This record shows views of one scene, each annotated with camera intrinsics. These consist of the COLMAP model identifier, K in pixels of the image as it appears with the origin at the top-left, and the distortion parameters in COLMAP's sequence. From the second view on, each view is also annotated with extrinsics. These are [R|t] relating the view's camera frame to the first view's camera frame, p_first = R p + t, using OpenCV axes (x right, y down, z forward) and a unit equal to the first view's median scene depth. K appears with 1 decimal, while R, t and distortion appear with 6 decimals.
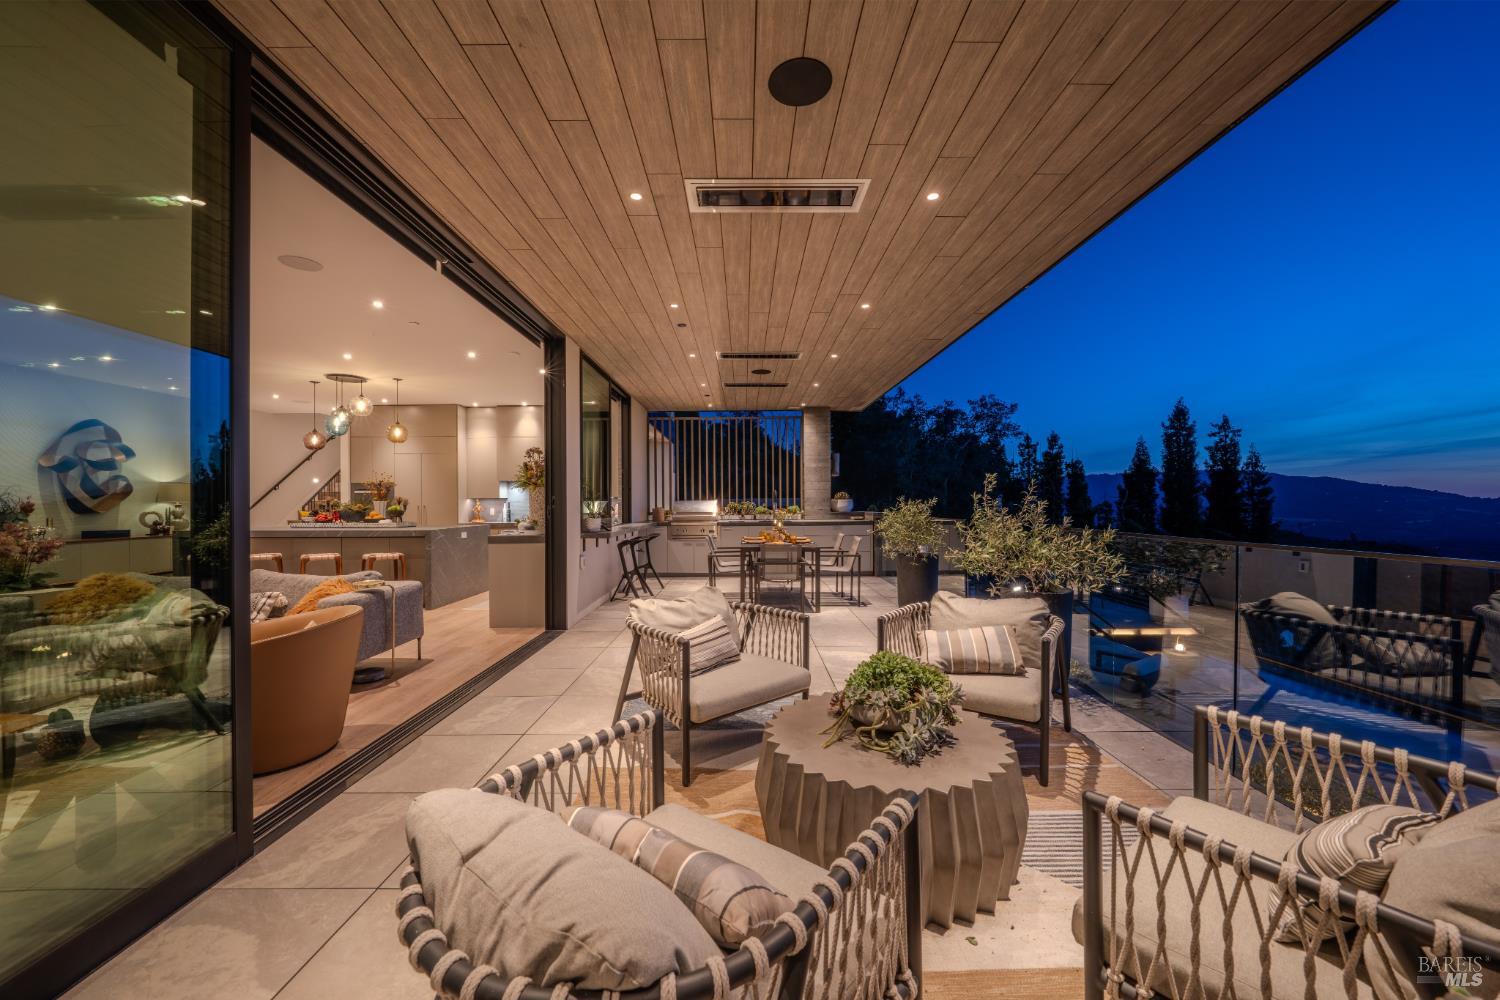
lens RADIAL K [[554.9, 0, 744.4], [0, 554.9, 504.2], [0, 0, 1]] dist [-0.024495, 0.007024]
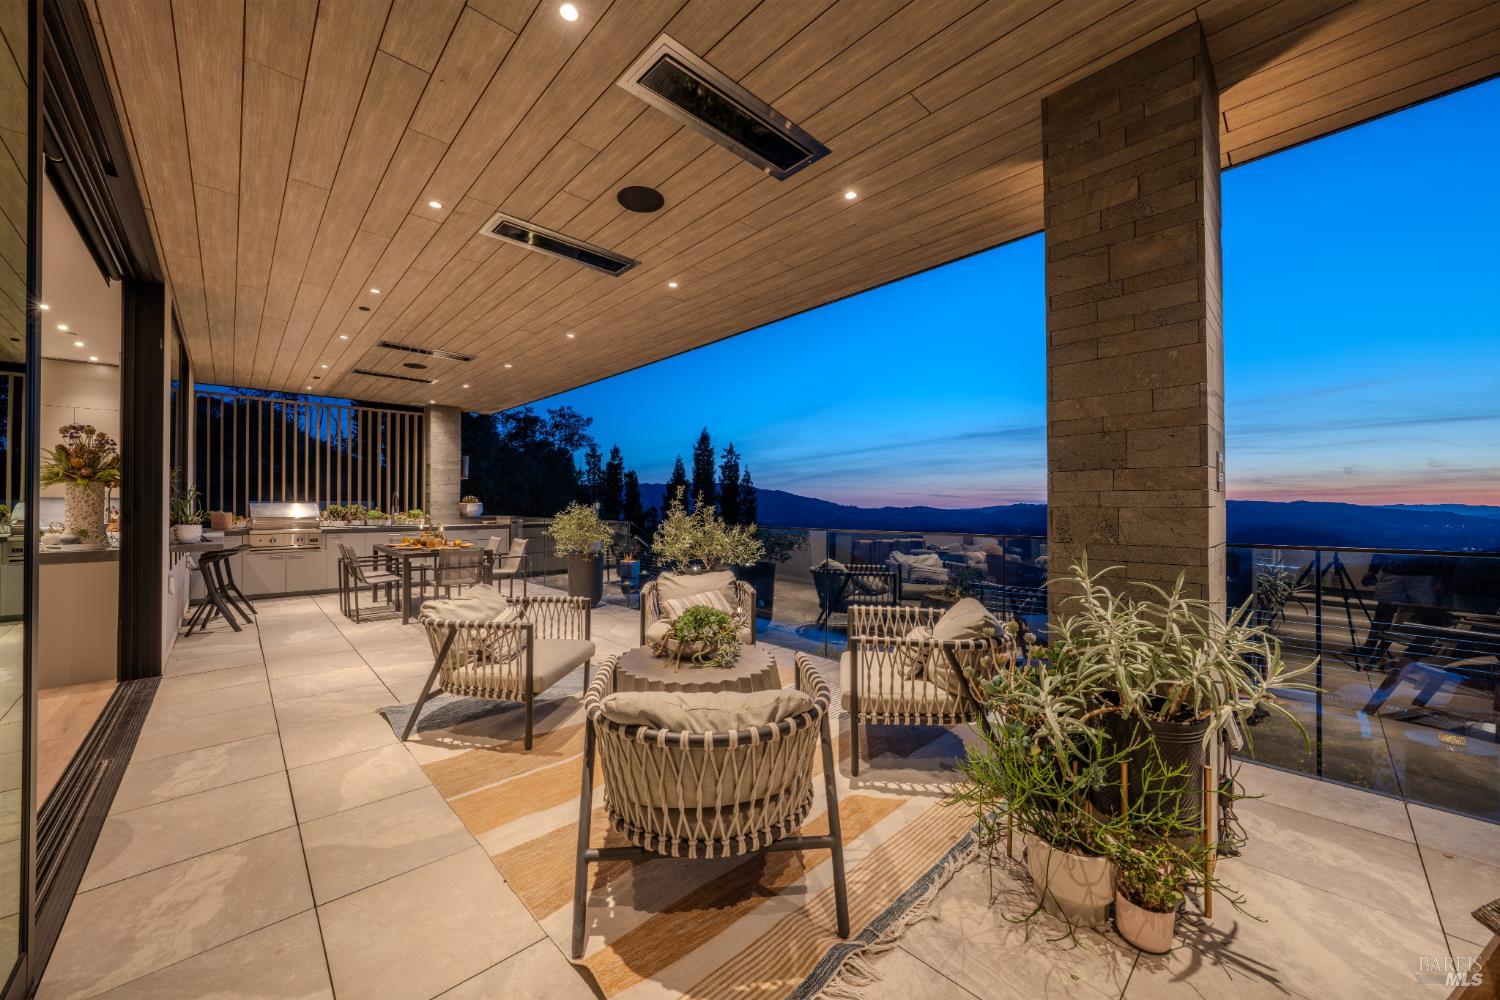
lens RADIAL K [[554.9, 0, 744.4], [0, 554.9, 504.2], [0, 0, 1]] dist [-0.024495, 0.007024]
pose [[0.726936, 0.008171, 0.686656, -0.234618], [-0.002338, 0.999953, -0.009423, 0.001739], [-0.686701, 0.005245, 0.726921, -0.062735]]
